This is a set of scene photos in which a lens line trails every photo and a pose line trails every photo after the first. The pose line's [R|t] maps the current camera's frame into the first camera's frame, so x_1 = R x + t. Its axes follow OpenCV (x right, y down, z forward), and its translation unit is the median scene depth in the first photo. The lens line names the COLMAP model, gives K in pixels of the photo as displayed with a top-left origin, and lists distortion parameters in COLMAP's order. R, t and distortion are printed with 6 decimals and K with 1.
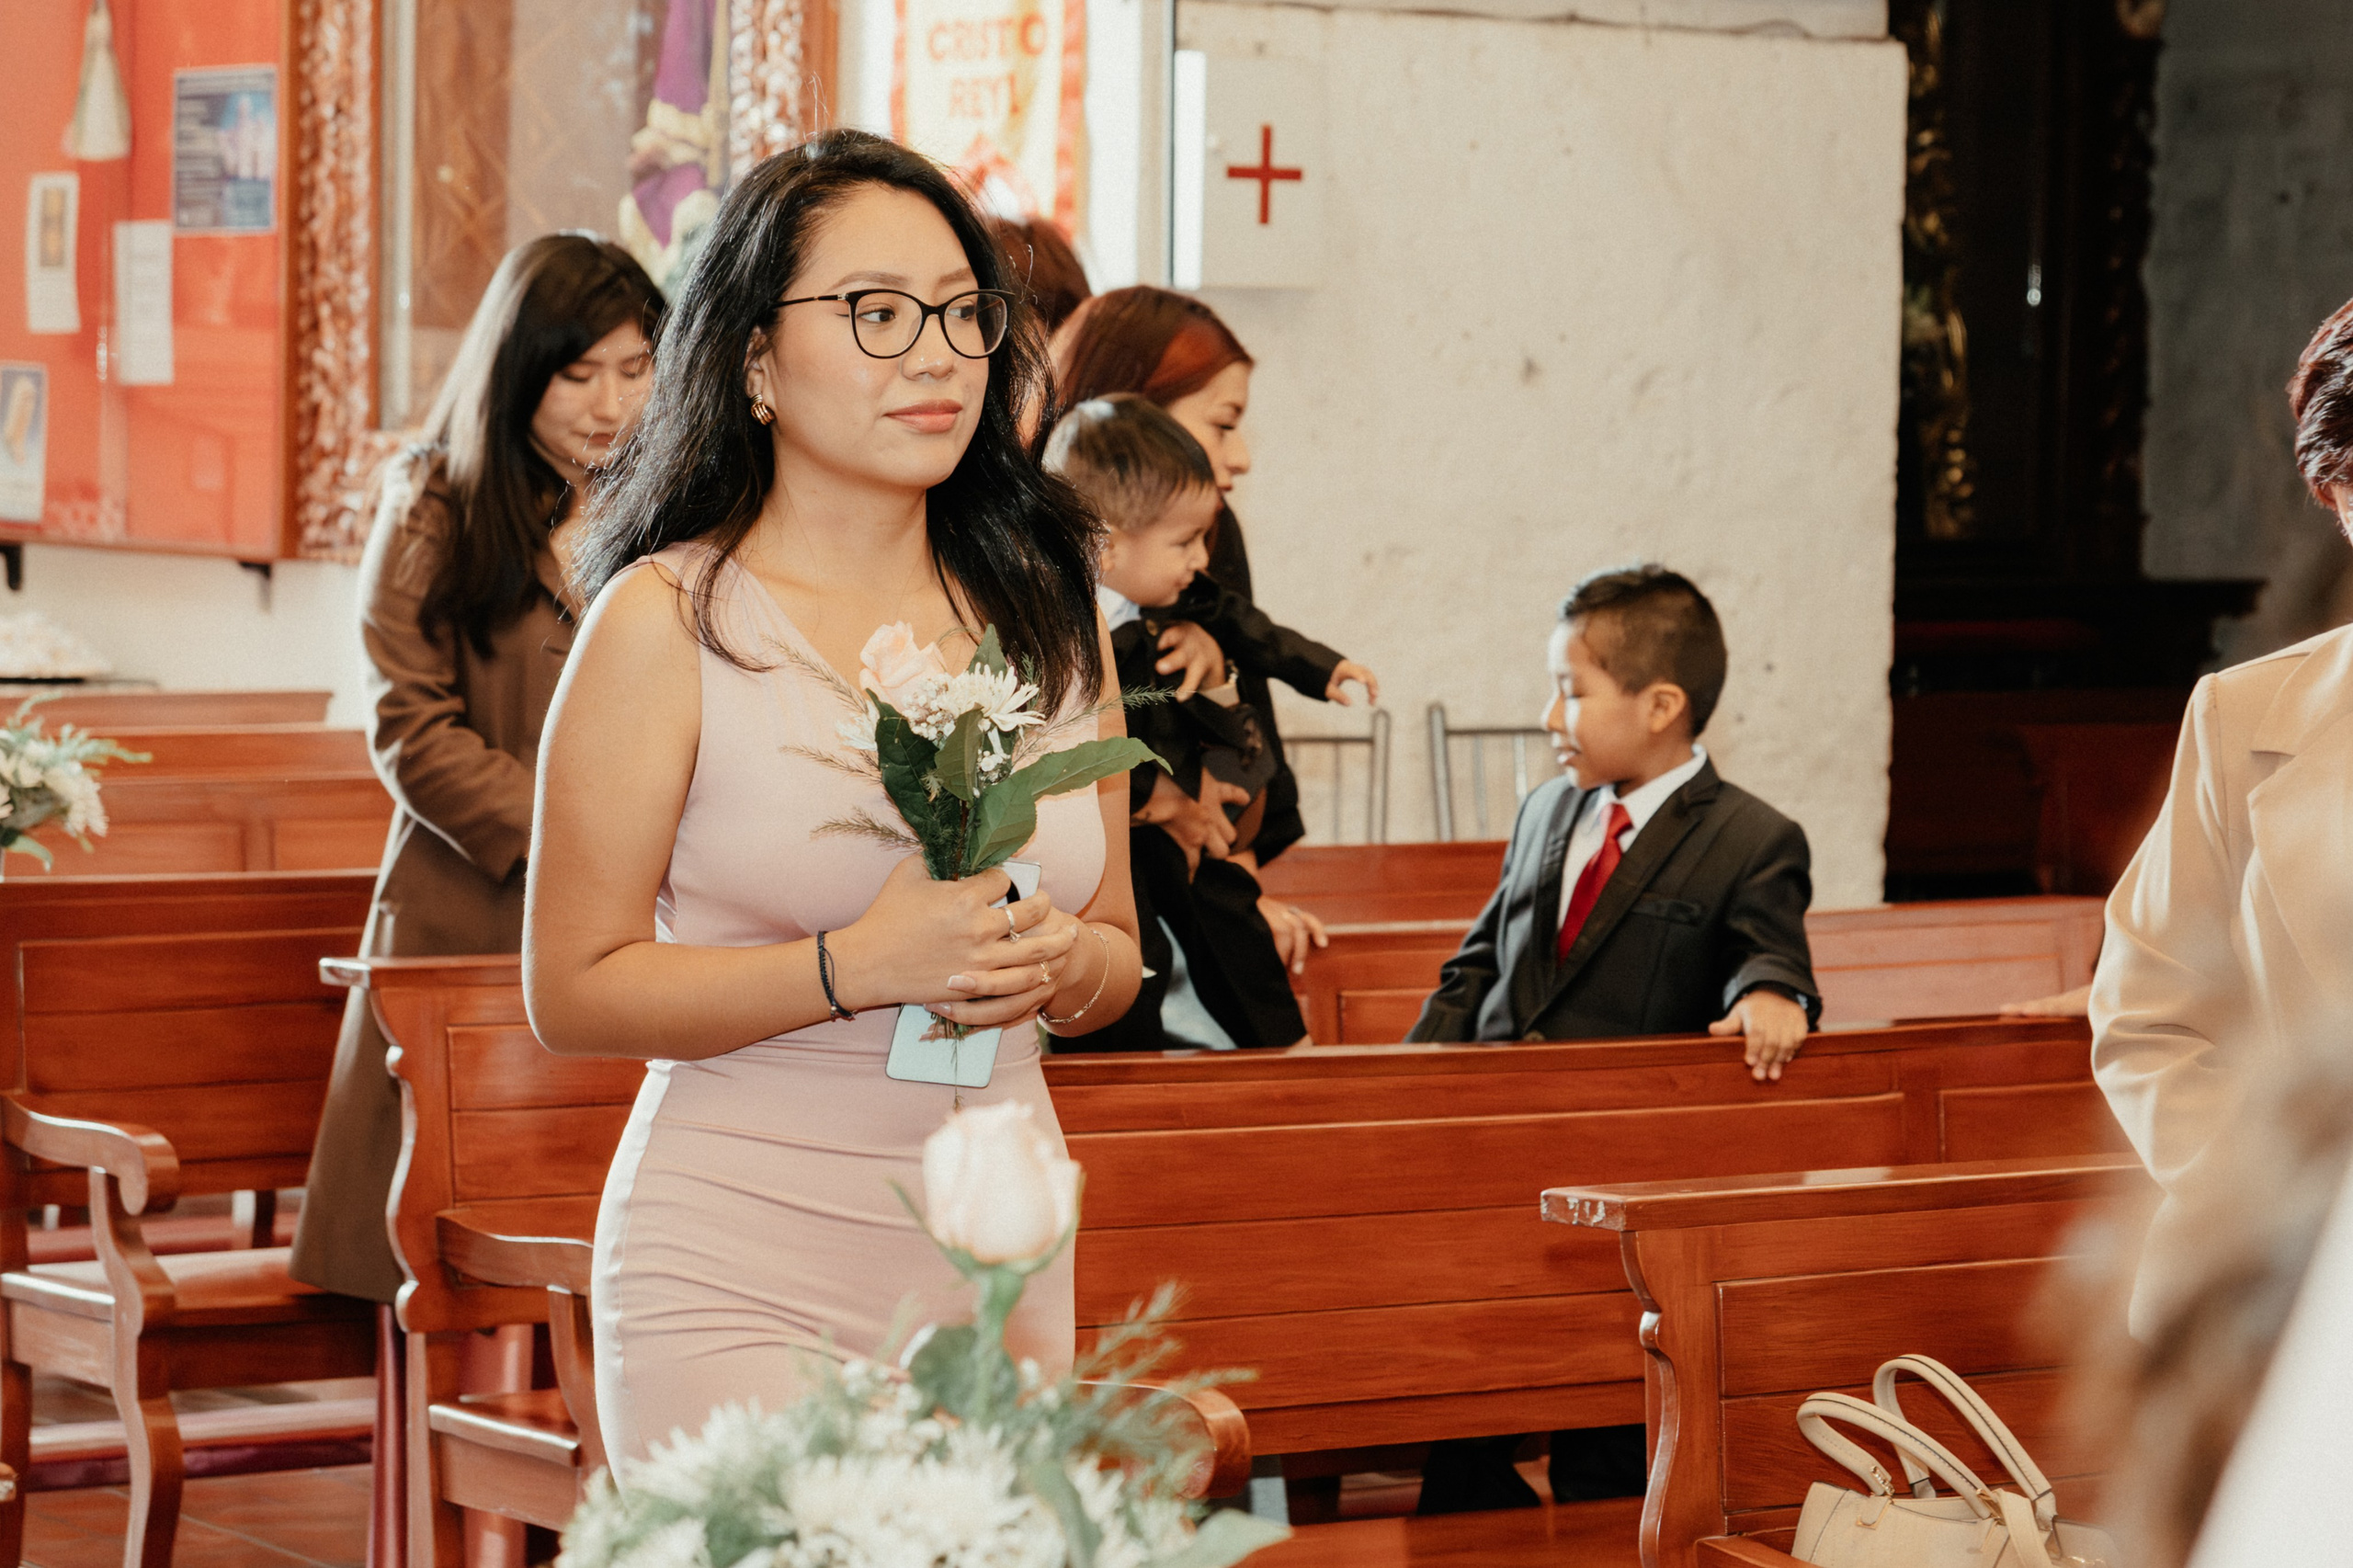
lens RADIAL K [[6282.0, 0, 1279.0], [0, 6282.0, 788.7], [0, 0, 1]] dist [0.039128, 0.804743]
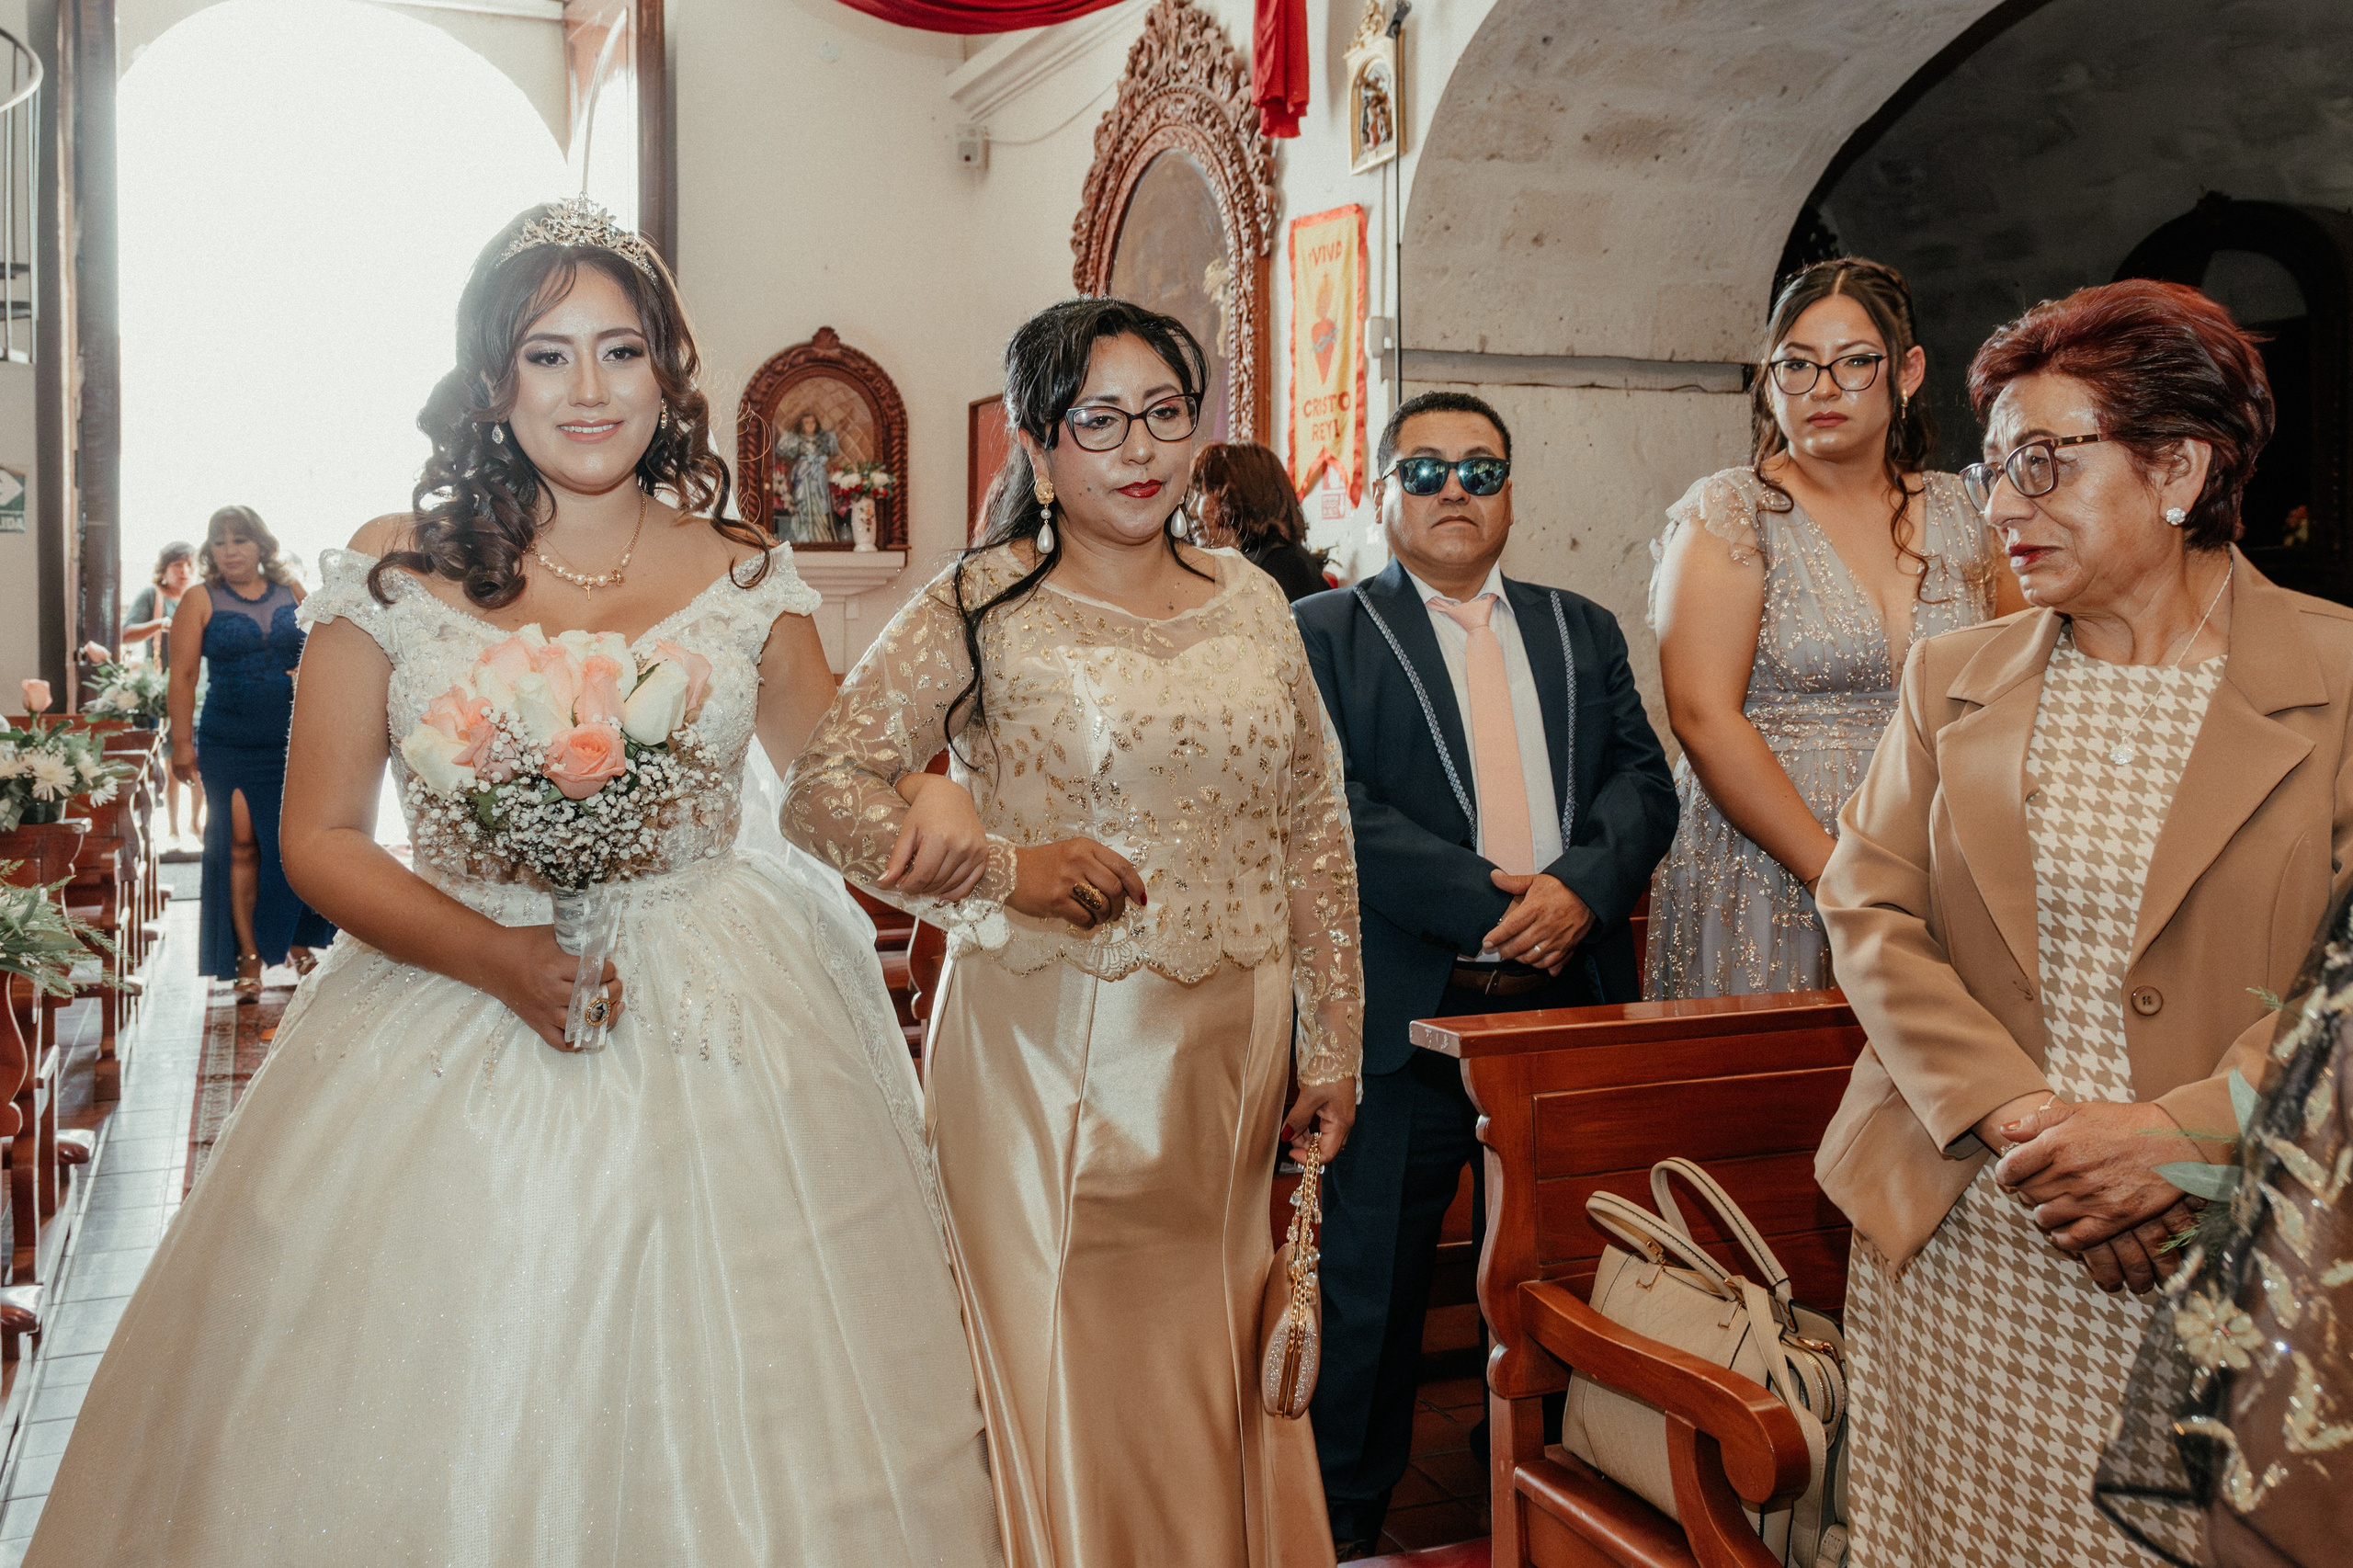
lens RADIAL K [[2033.6, 0, 1068.0], [0, 2033.6, 674.9], [0, 0, 1]] dist [0.007251, -0.001740]
pose [[0.970440, -0.011617, -0.241062, 0.039000], [0.004807, 0.999573, -0.028821, -0.000619], [0.241294, 0.026811, 0.970082, 0.261422]]
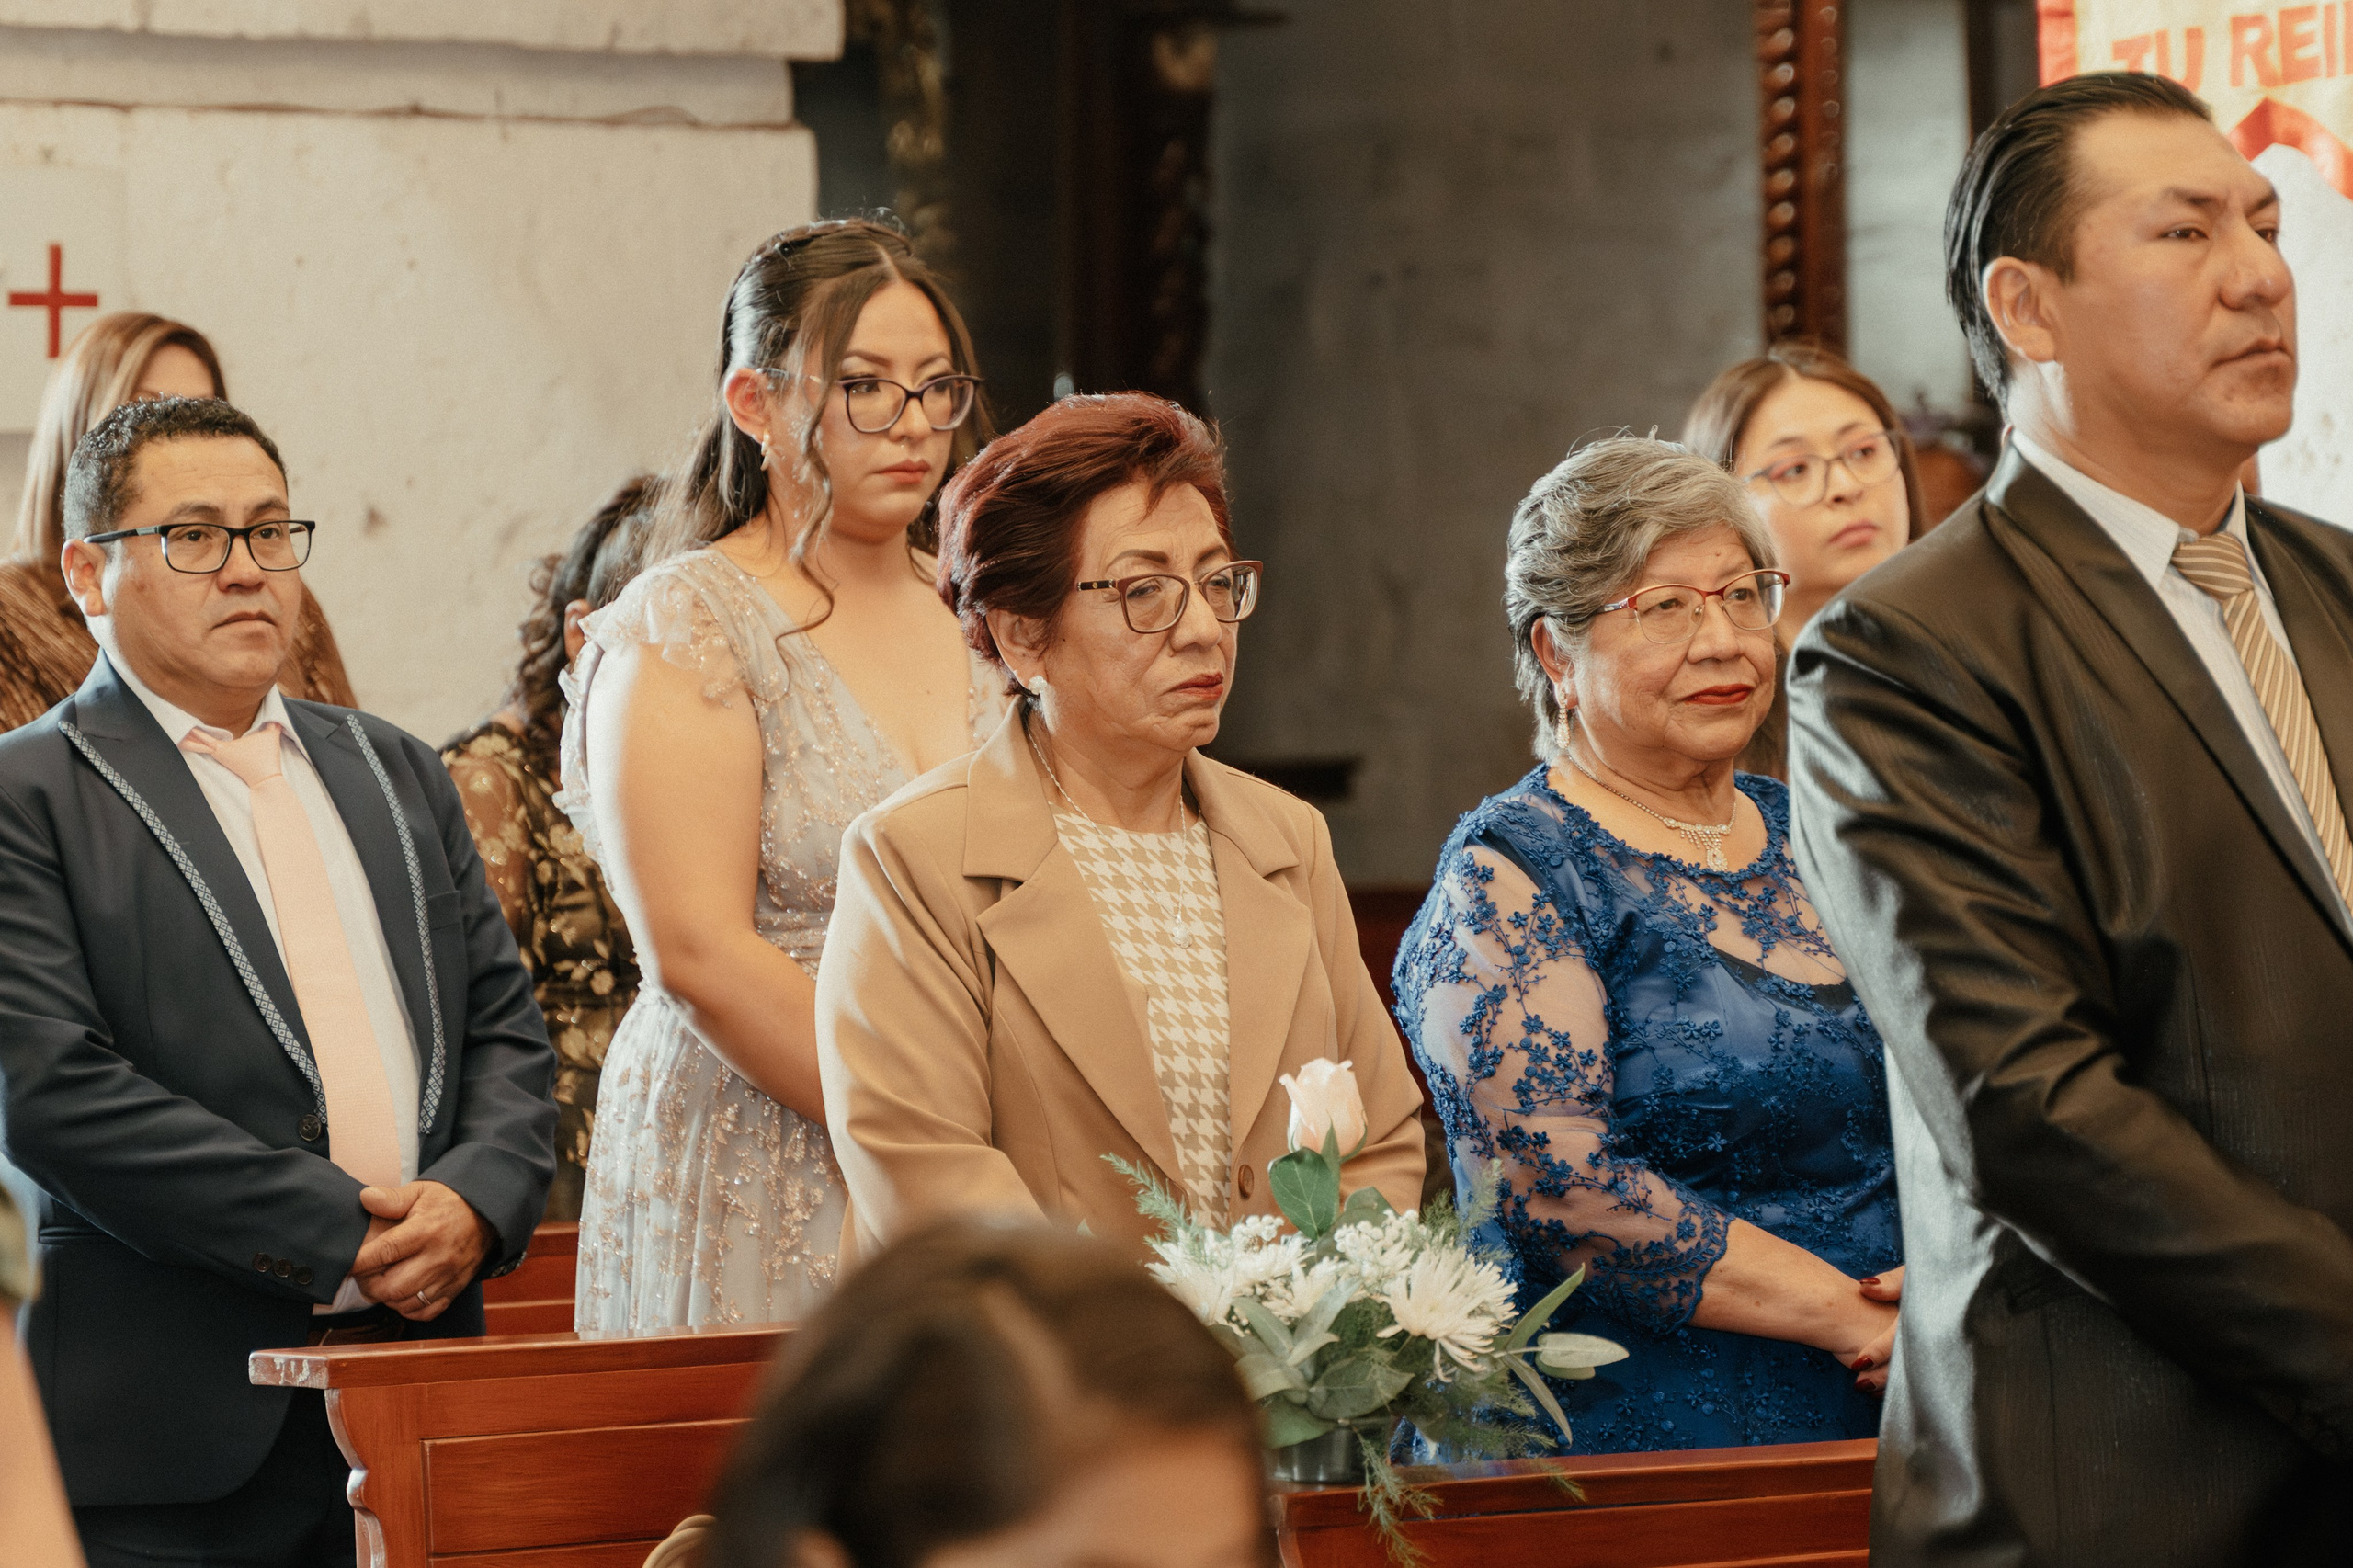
lens RADIAL K [[8992.7, 0, 1176.5], [0, 8992.7, 784.0], [0, 0, 1]] dist [-0.329949, 1.467879]
pose [[0.994369, -0.020516, 0.103972, 0.020954], [0.024014, 0.999183, -0.032503, 0.011413], [-0.103221, 0.034816, 0.994049, -0.221346]]
